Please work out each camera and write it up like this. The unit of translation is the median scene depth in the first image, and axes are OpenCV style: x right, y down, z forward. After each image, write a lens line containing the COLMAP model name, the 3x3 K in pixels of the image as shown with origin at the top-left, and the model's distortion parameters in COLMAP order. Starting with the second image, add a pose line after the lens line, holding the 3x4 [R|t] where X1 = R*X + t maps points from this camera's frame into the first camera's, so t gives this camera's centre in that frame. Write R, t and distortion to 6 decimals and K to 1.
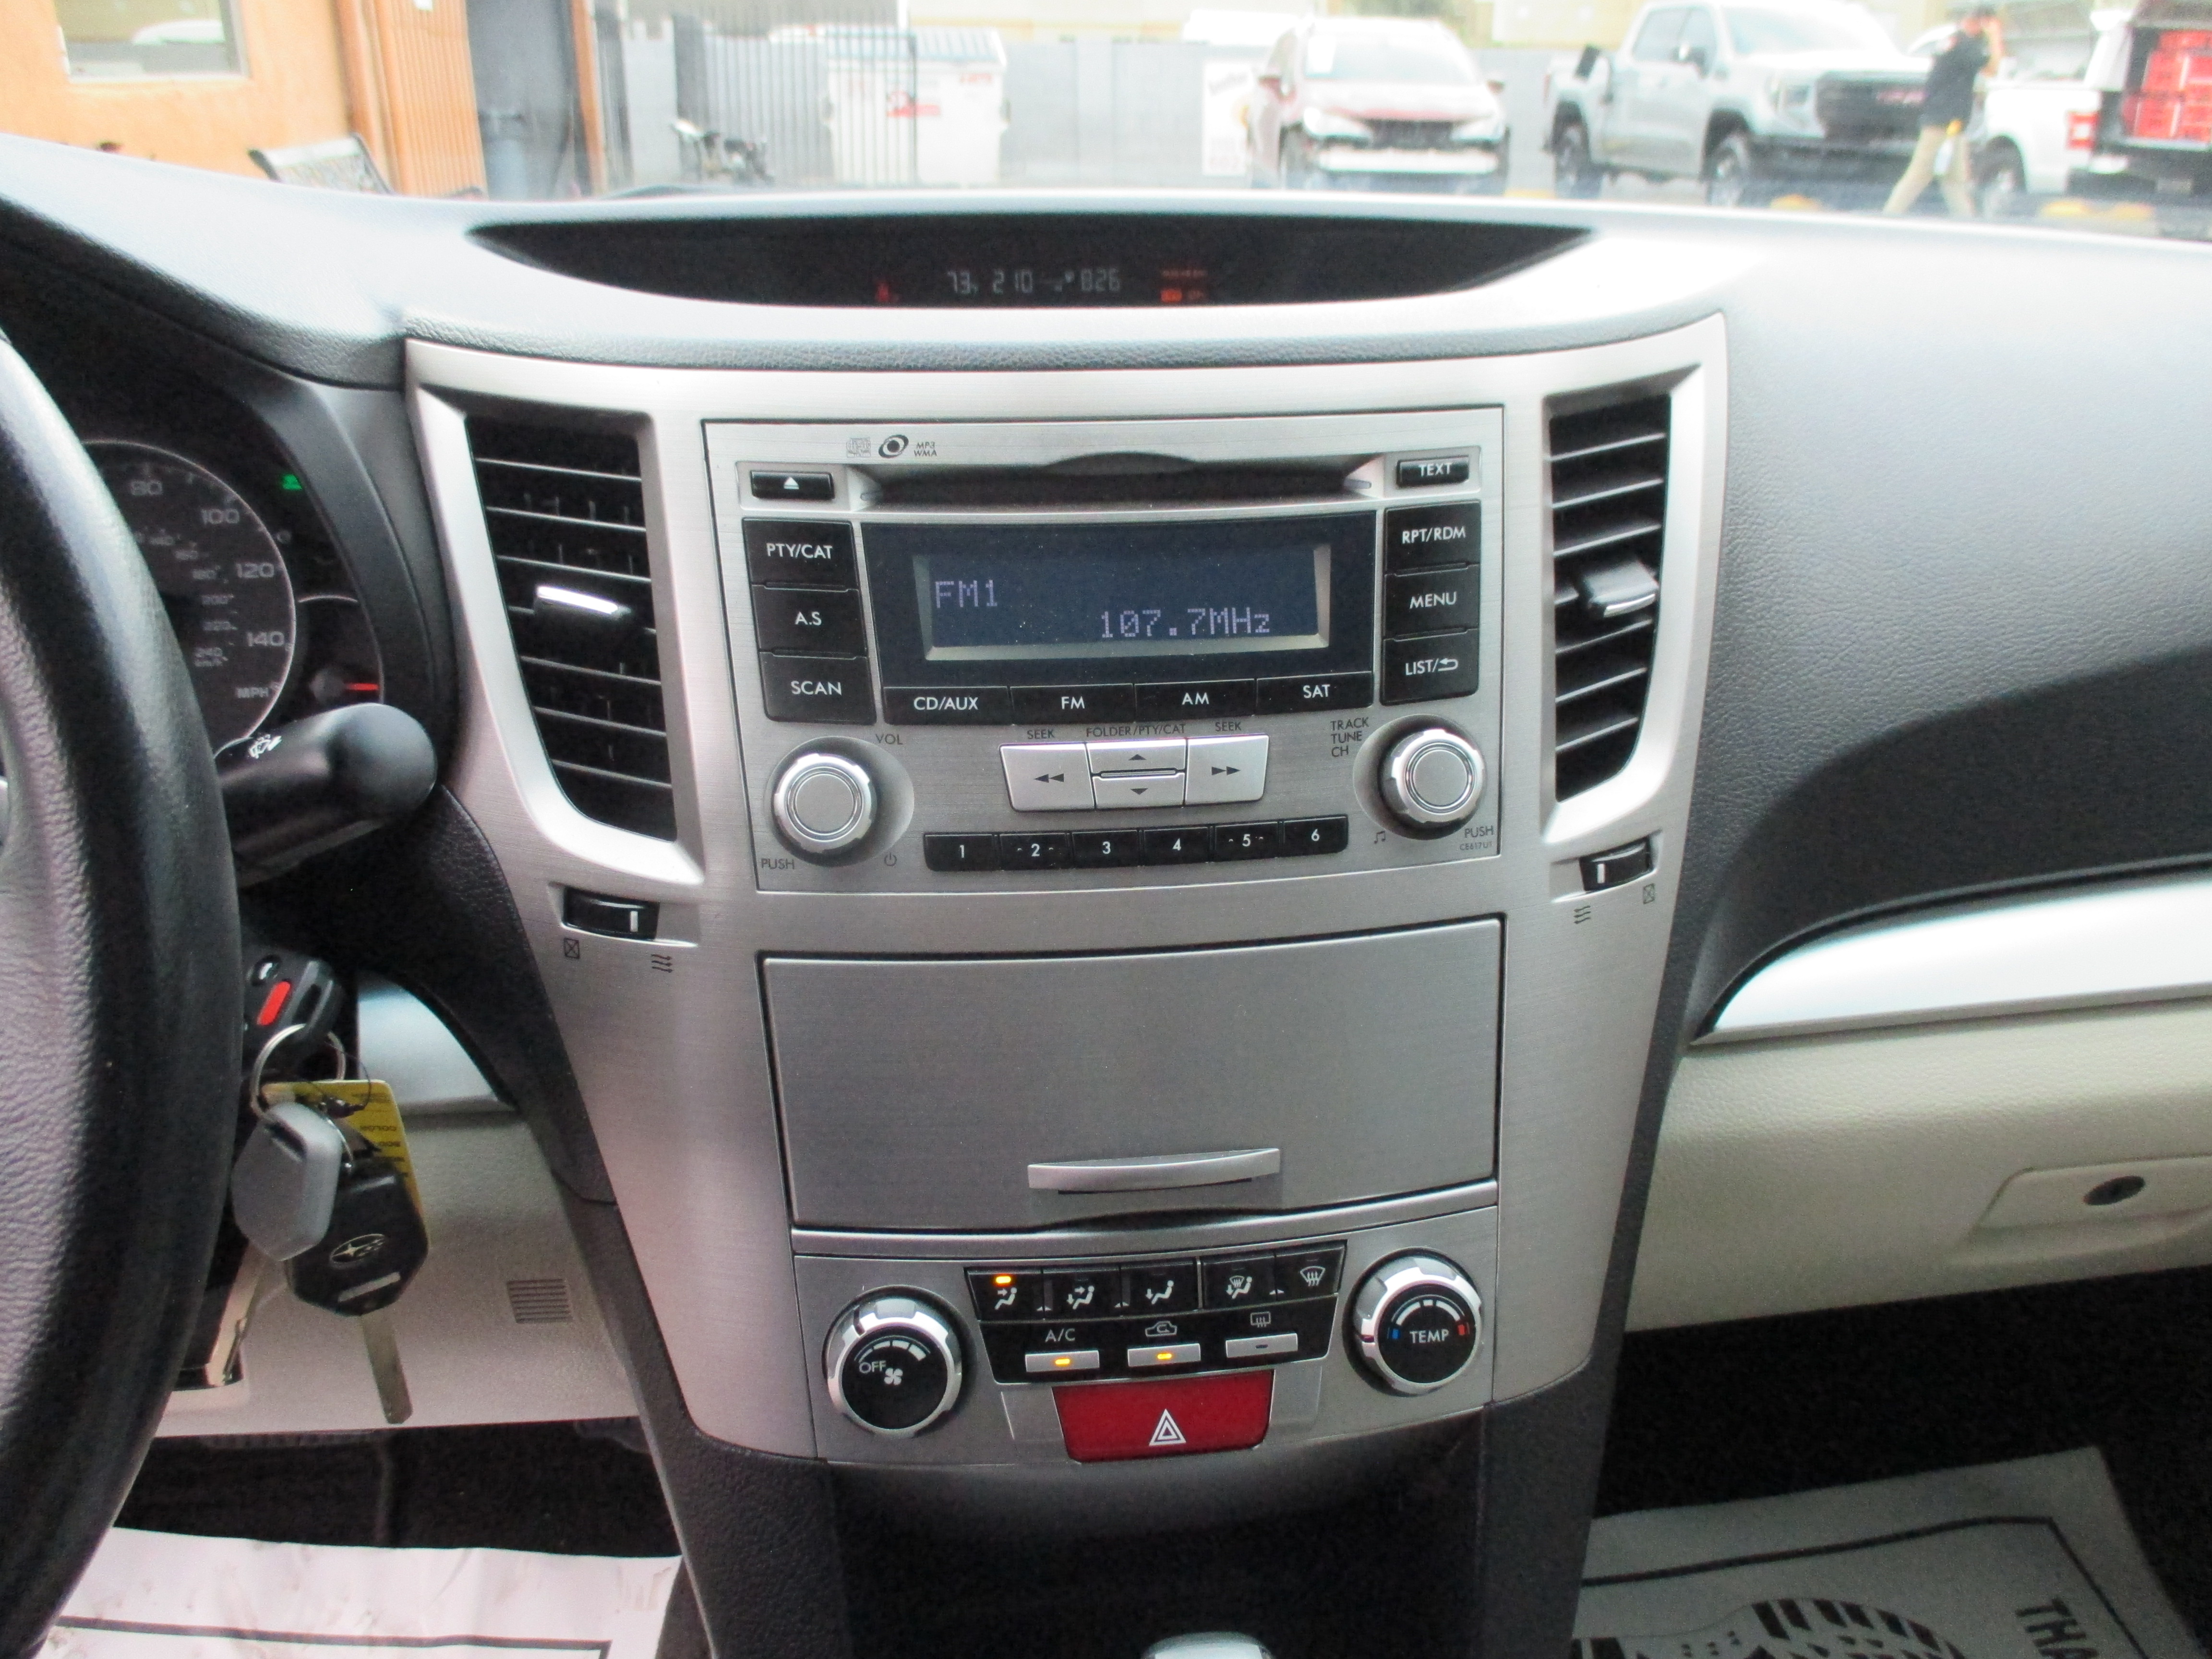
lens RADIAL K [[1800.1, 0, 1167.2], [0, 1800.1, 892.6], [0, 0, 1]] dist [-0.042120, 0.009904]
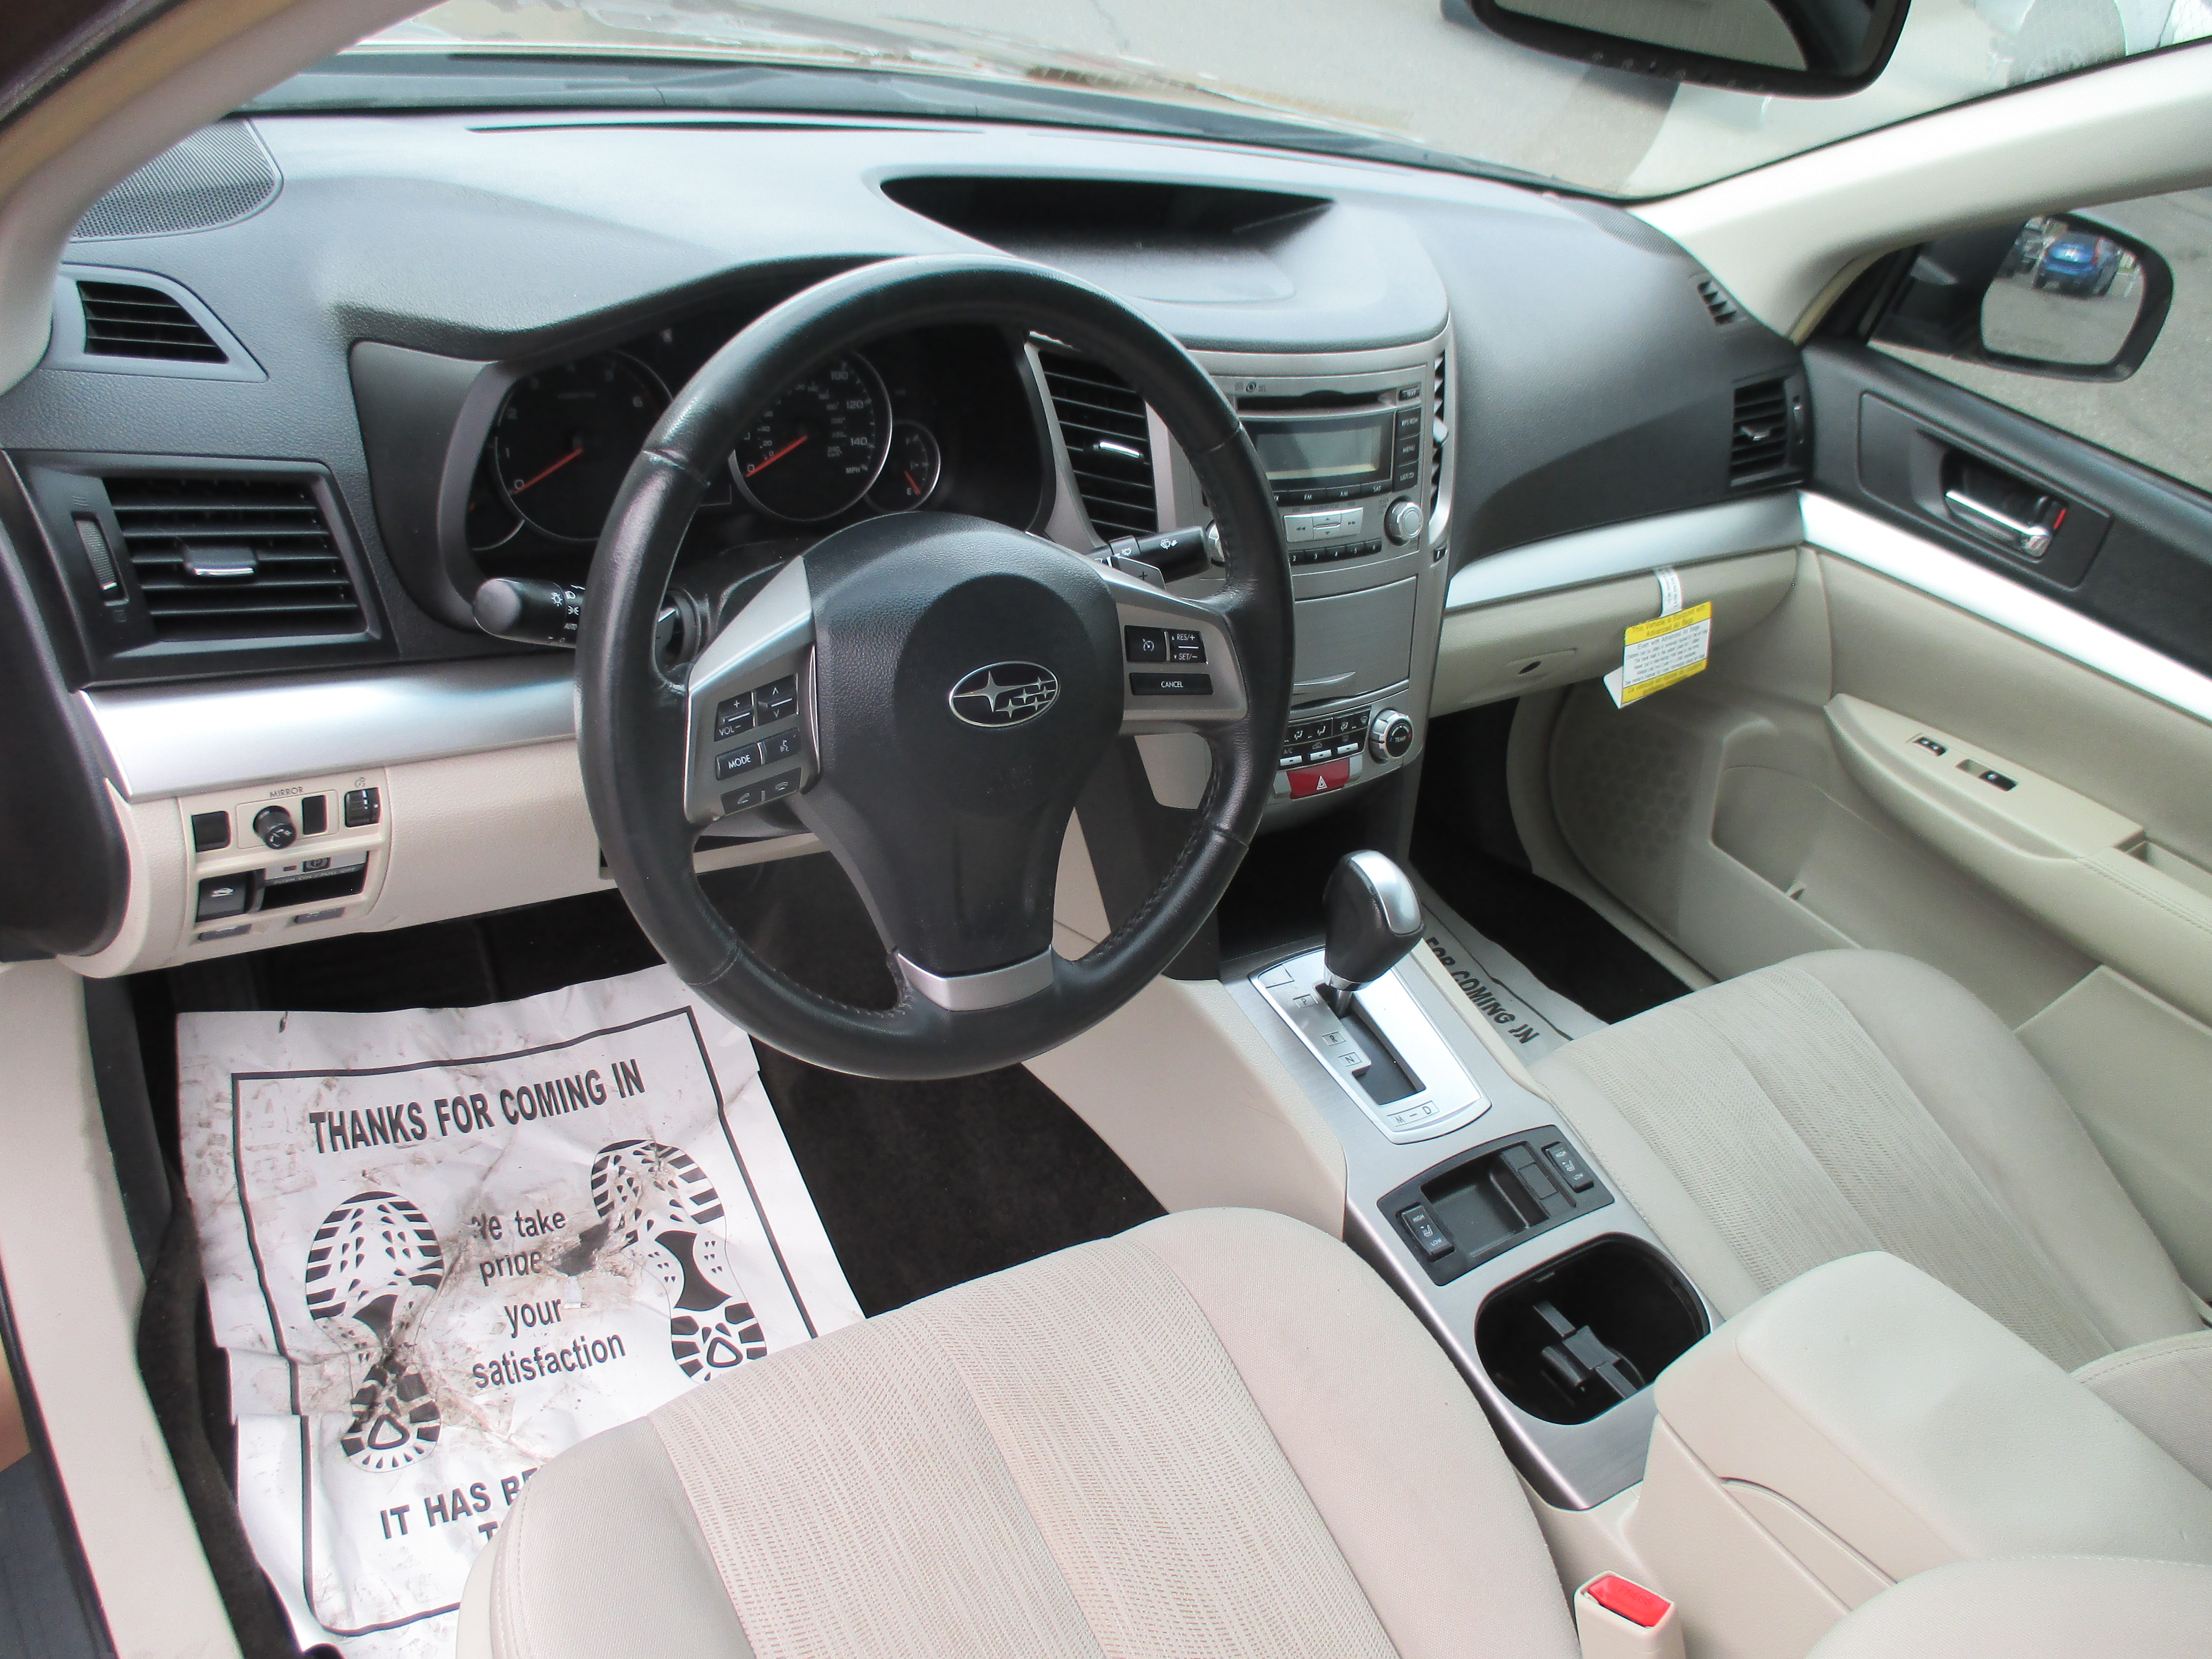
lens RADIAL K [[1785.1, 0, 1111.2], [0, 1785.1, 859.7], [0, 0, 1]] dist [-0.037635, 0.009461]
pose [[0.843943, -0.120305, 0.522769, -1.451937], [-0.010833, 0.970506, 0.240832, -0.186656], [-0.536324, -0.208912, 0.817748, -0.857948]]
